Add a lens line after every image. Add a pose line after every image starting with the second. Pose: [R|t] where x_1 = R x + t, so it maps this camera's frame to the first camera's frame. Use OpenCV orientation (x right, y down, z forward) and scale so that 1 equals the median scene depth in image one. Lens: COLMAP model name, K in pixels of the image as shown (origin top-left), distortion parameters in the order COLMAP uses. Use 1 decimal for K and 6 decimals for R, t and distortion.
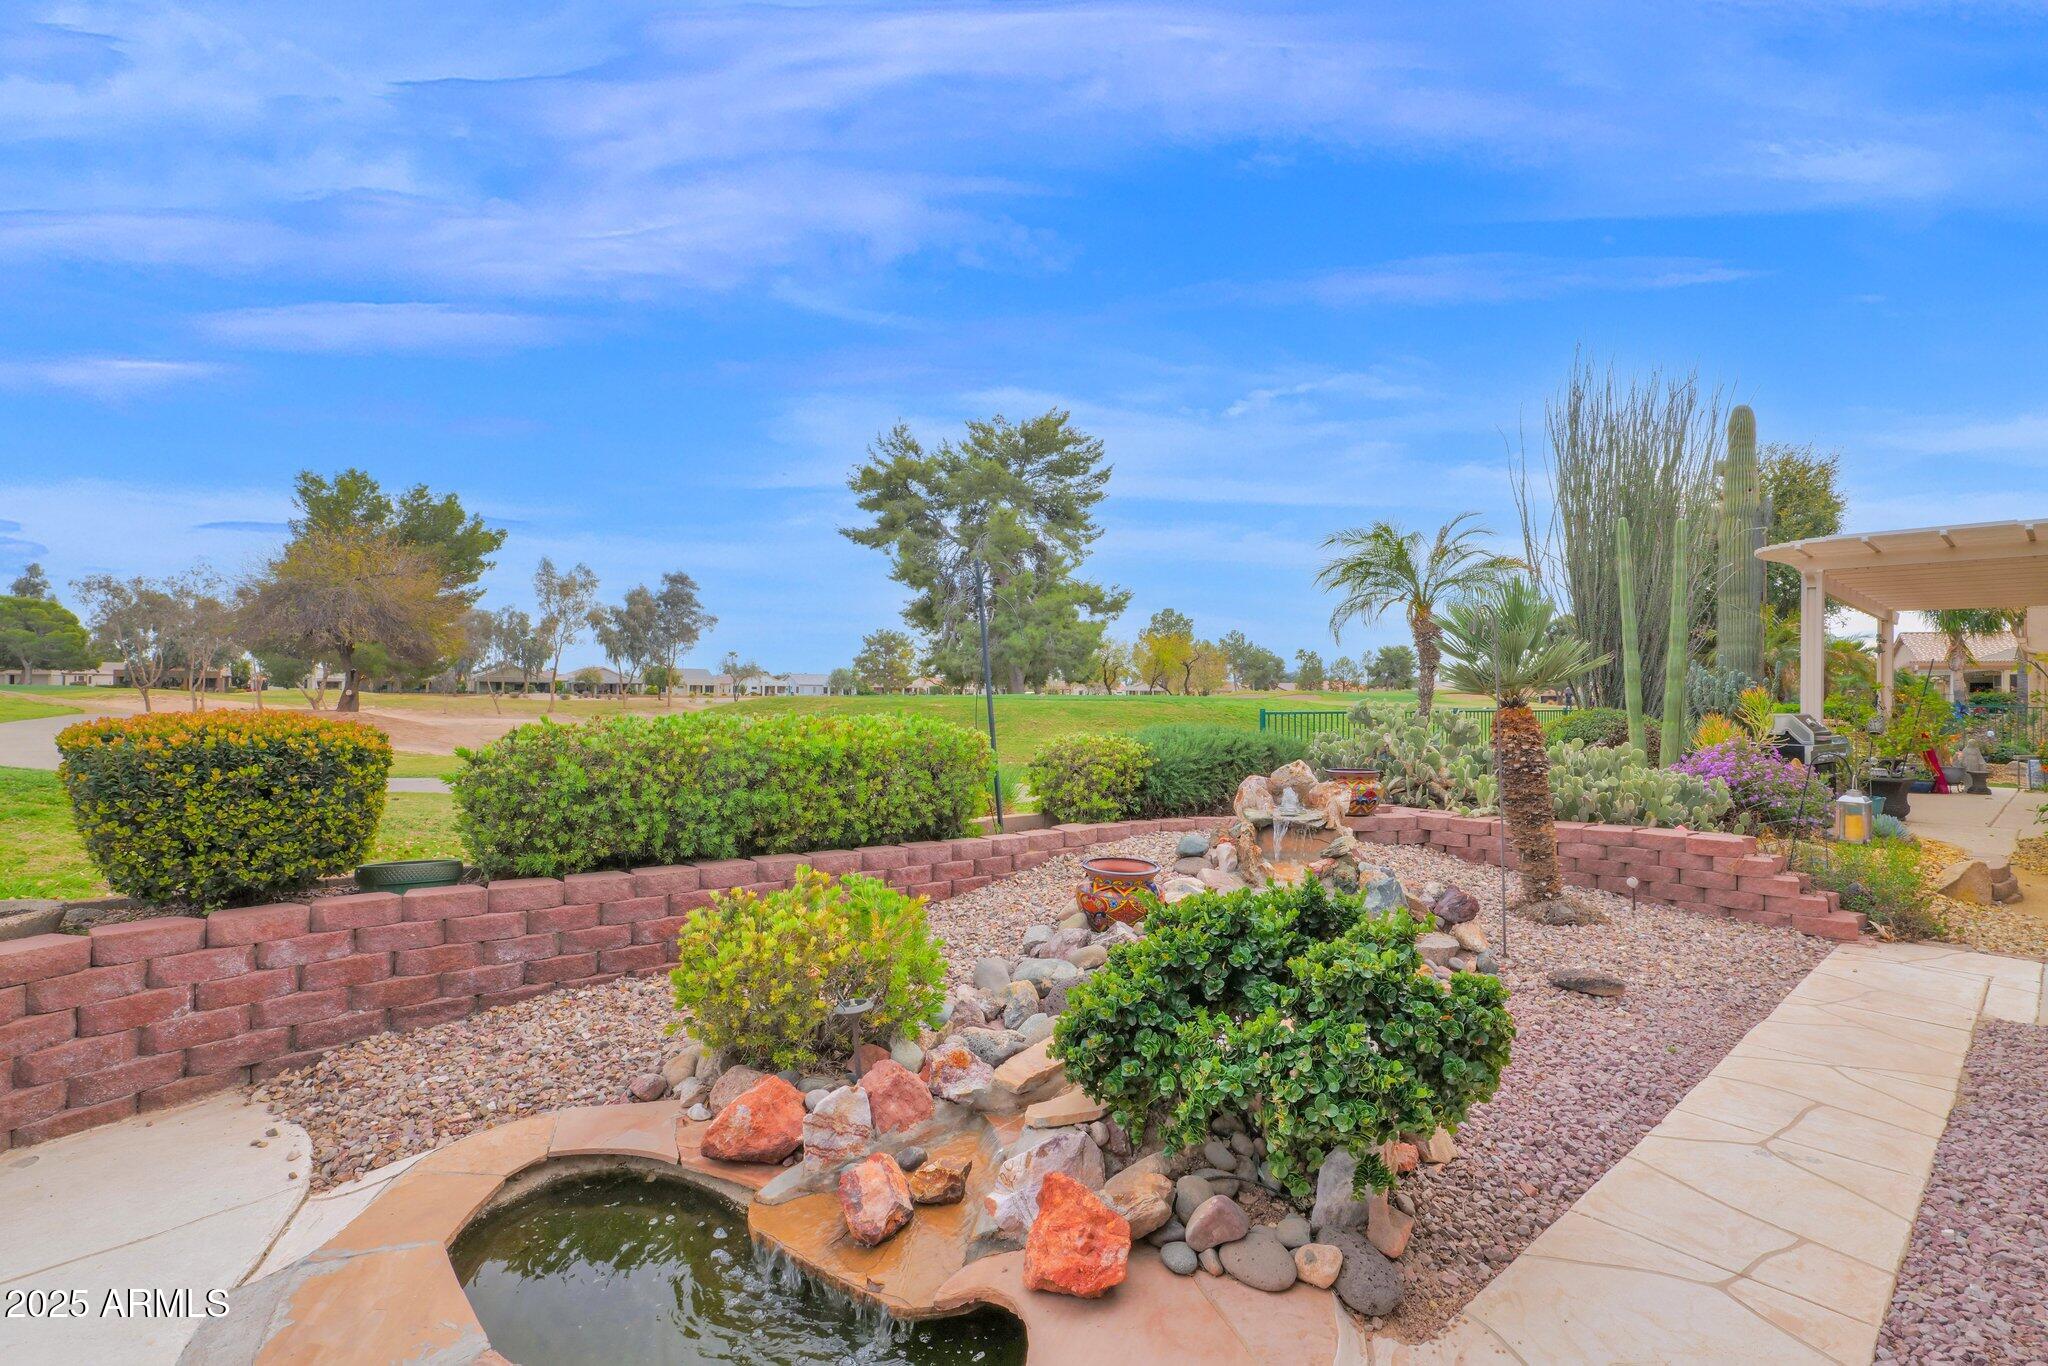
lens RADIAL K [[926.2, 0, 1024.0], [0, 926.2, 683.0], [0, 0, 1]] dist [-0.027582, 0.006957]
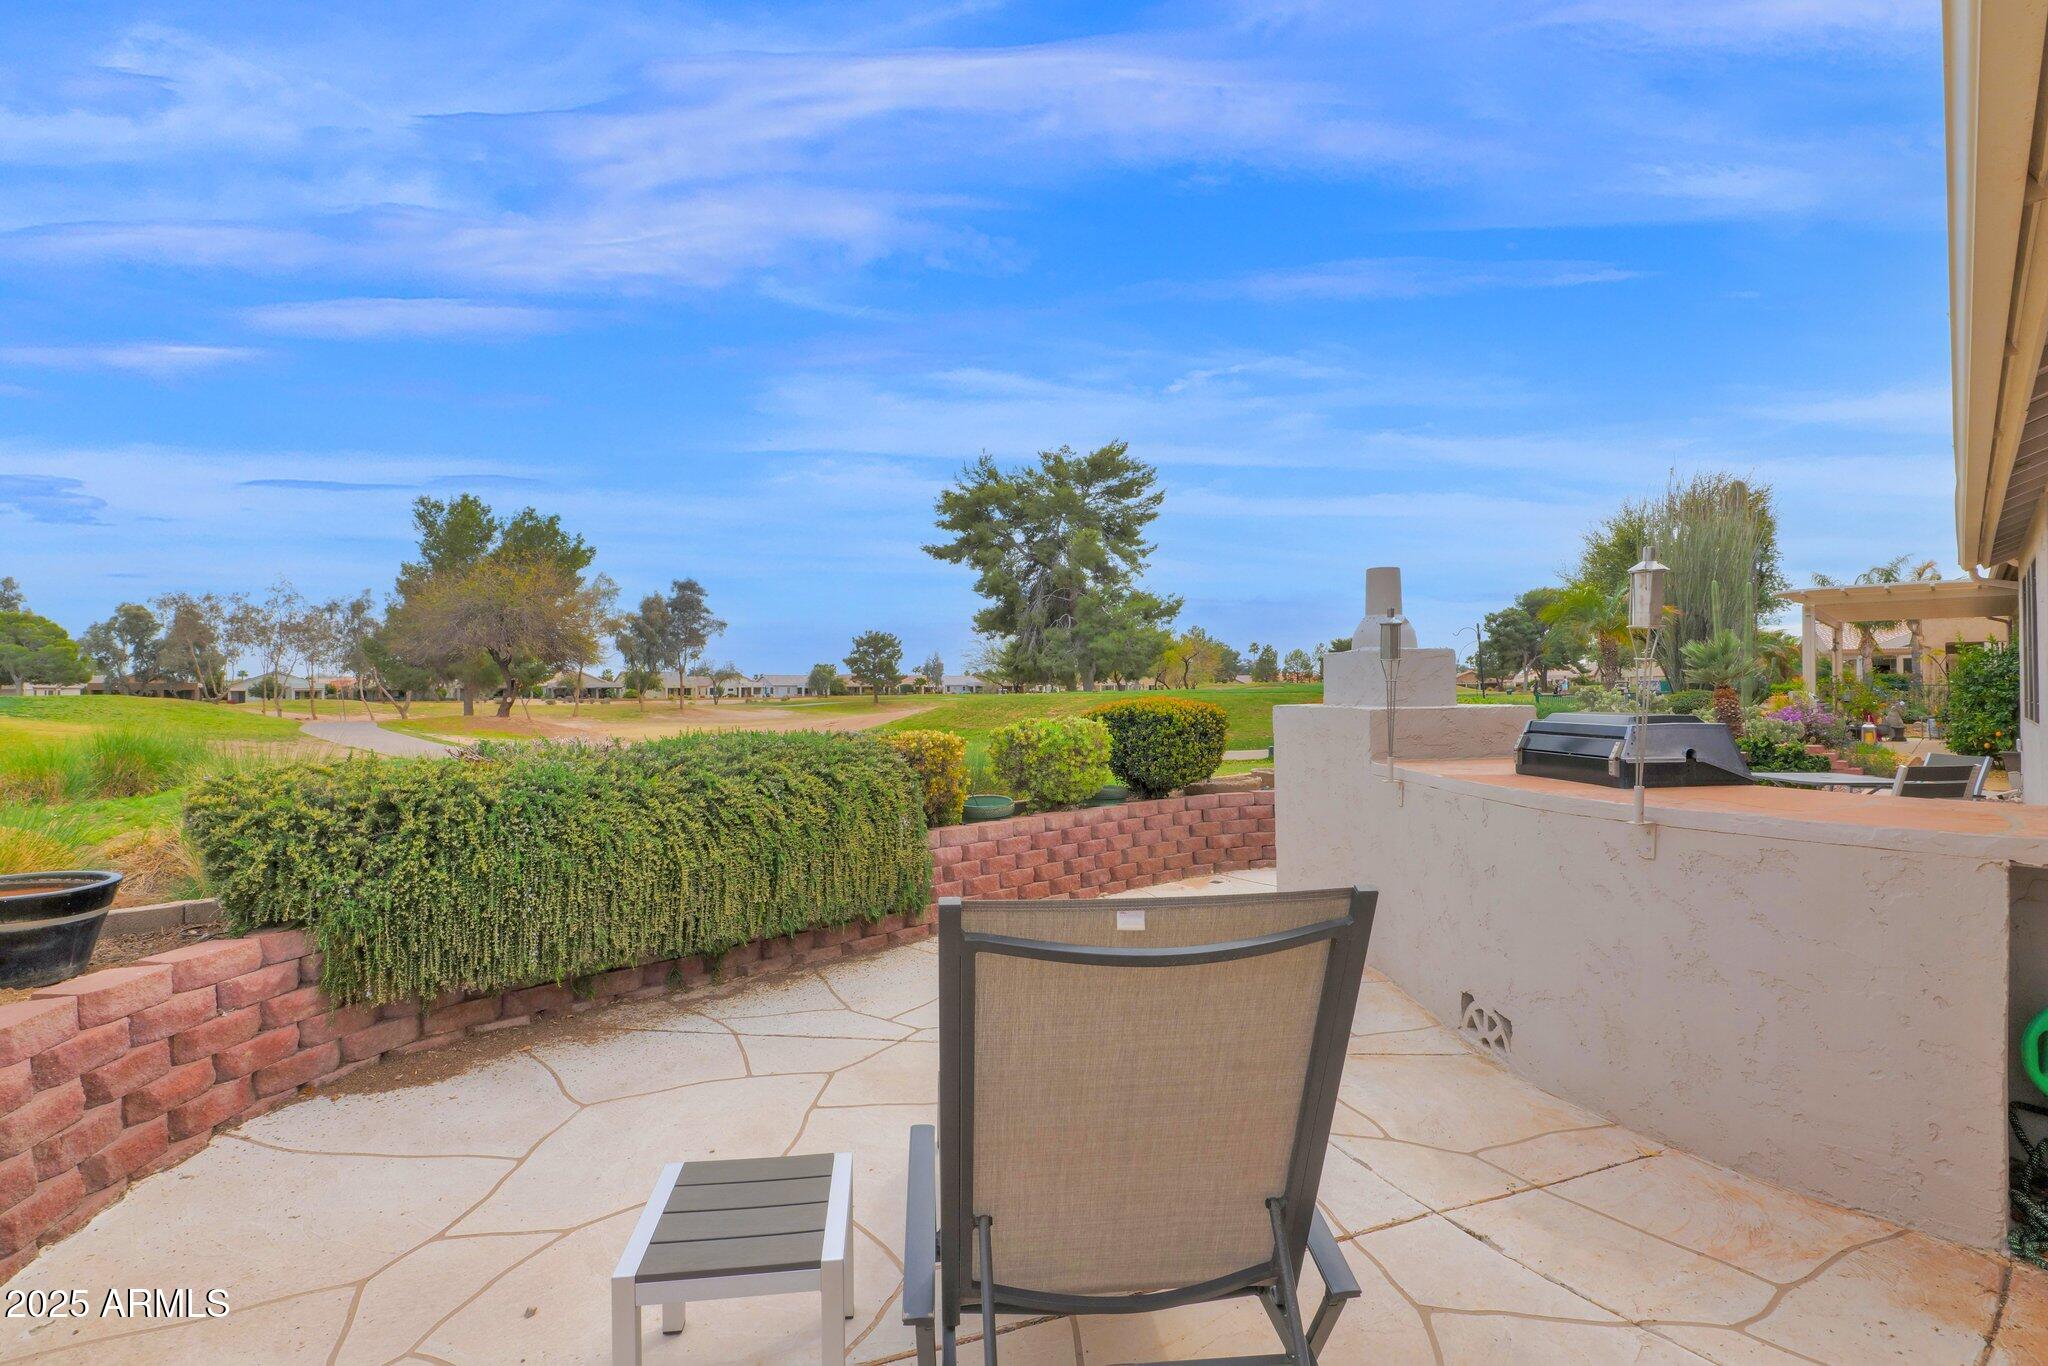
lens RADIAL K [[926.2, 0, 1024.0], [0, 926.2, 683.0], [0, 0, 1]] dist [-0.027582, 0.006957]
pose [[0.997897, -0.018269, 0.062196, -0.150134], [0.018031, 0.999828, 0.004384, -0.003112], [-0.062266, -0.003253, 0.998054, -0.130217]]
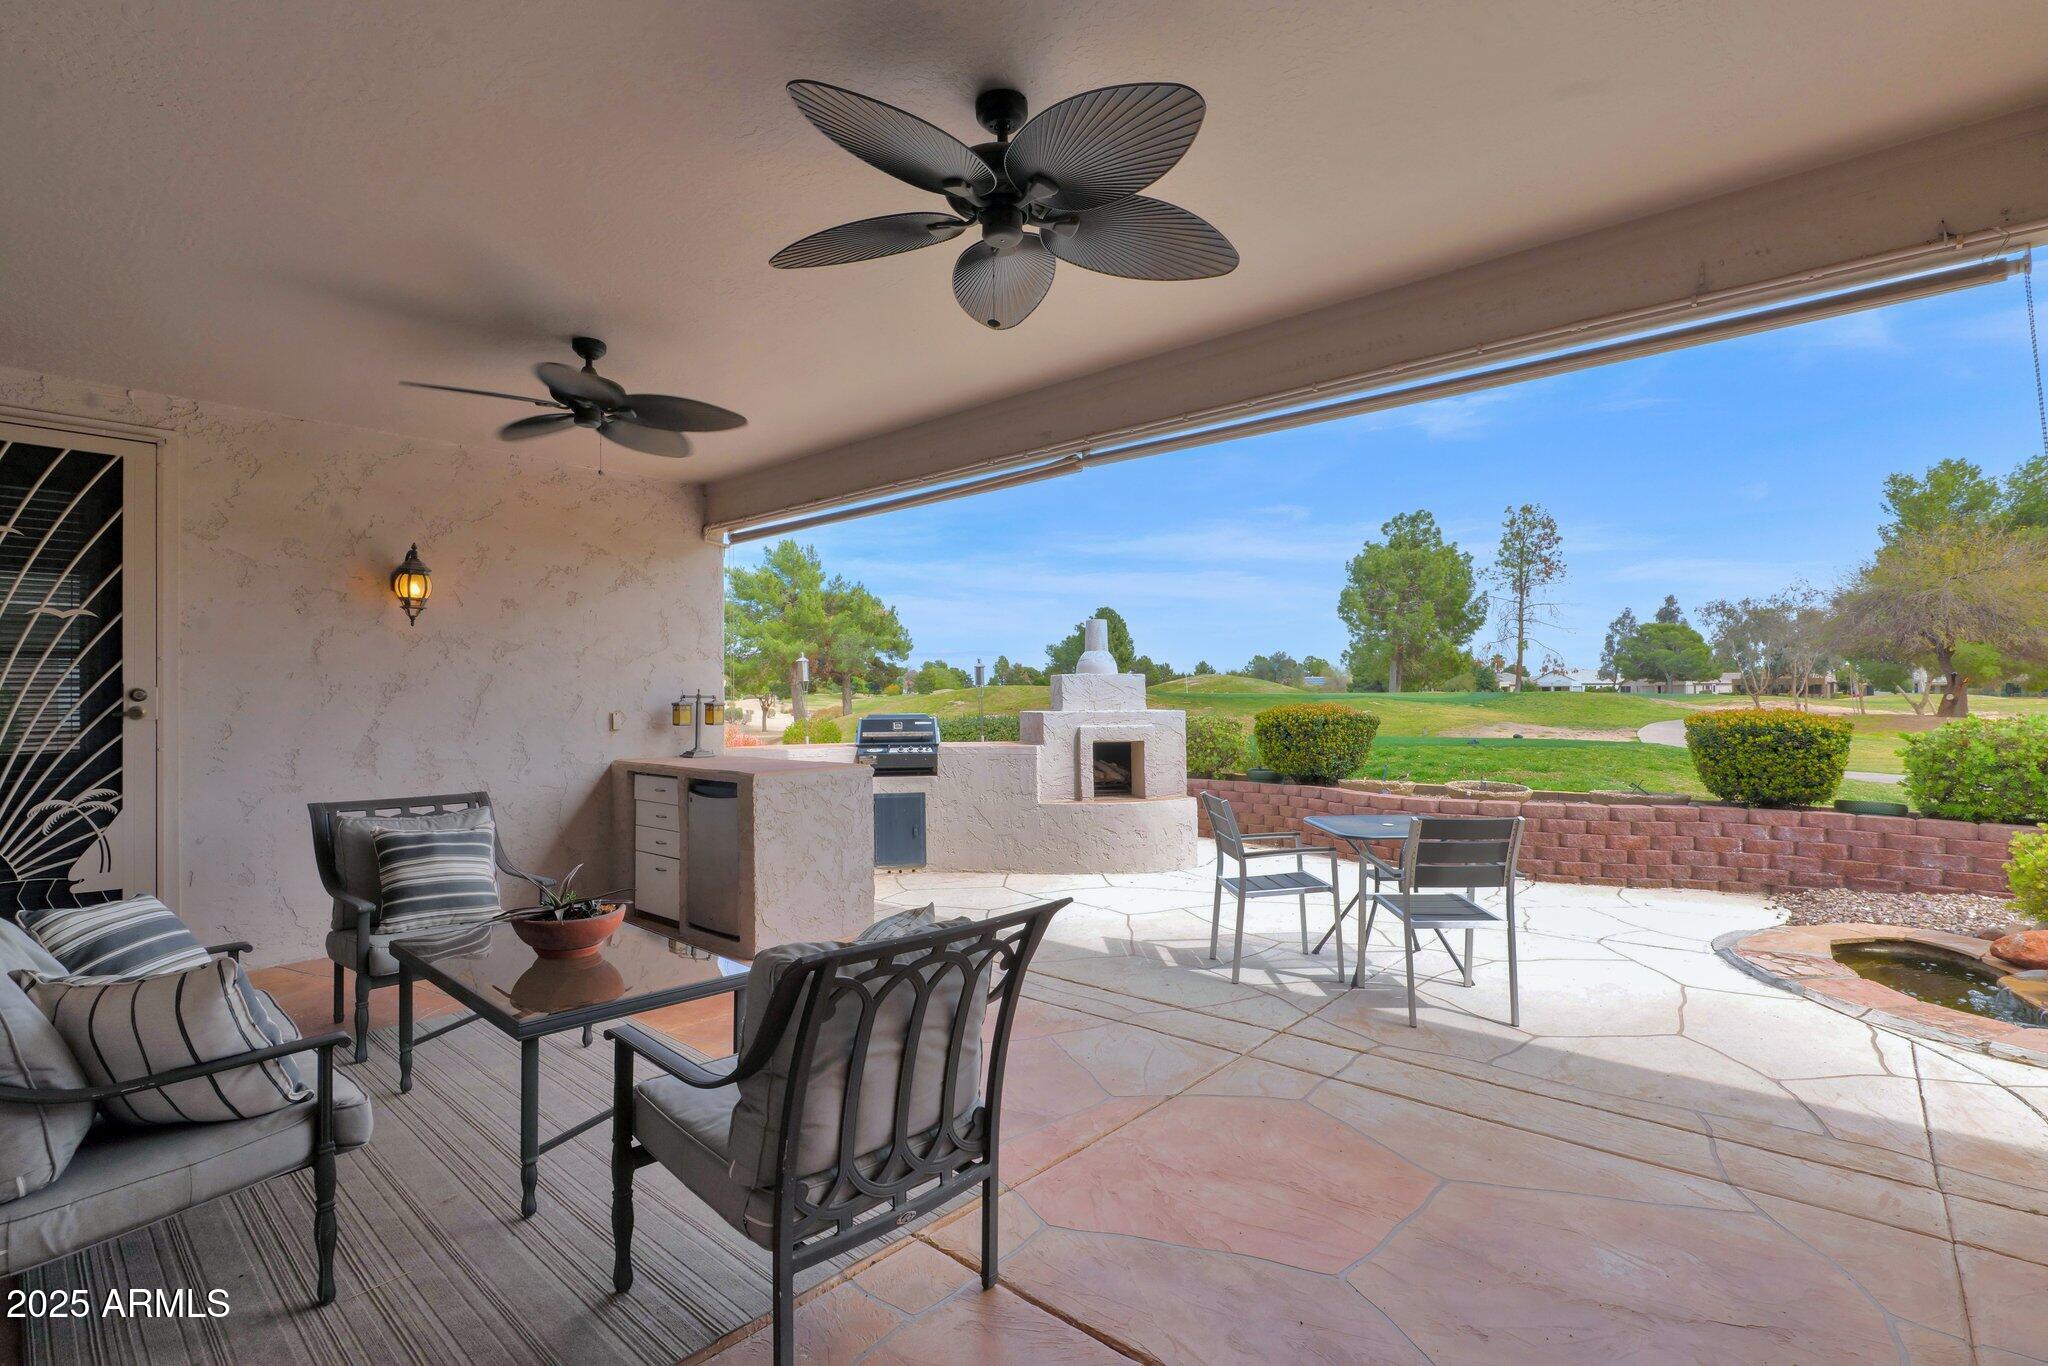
lens RADIAL K [[926.2, 0, 1024.0], [0, 926.2, 683.0], [0, 0, 1]] dist [-0.027582, 0.006957]
pose [[0.122268, -0.026133, -0.992153, 0.070150], [0.019960, 0.999516, -0.023867, -0.000737], [0.992296, -0.016885, 0.122730, -0.064267]]
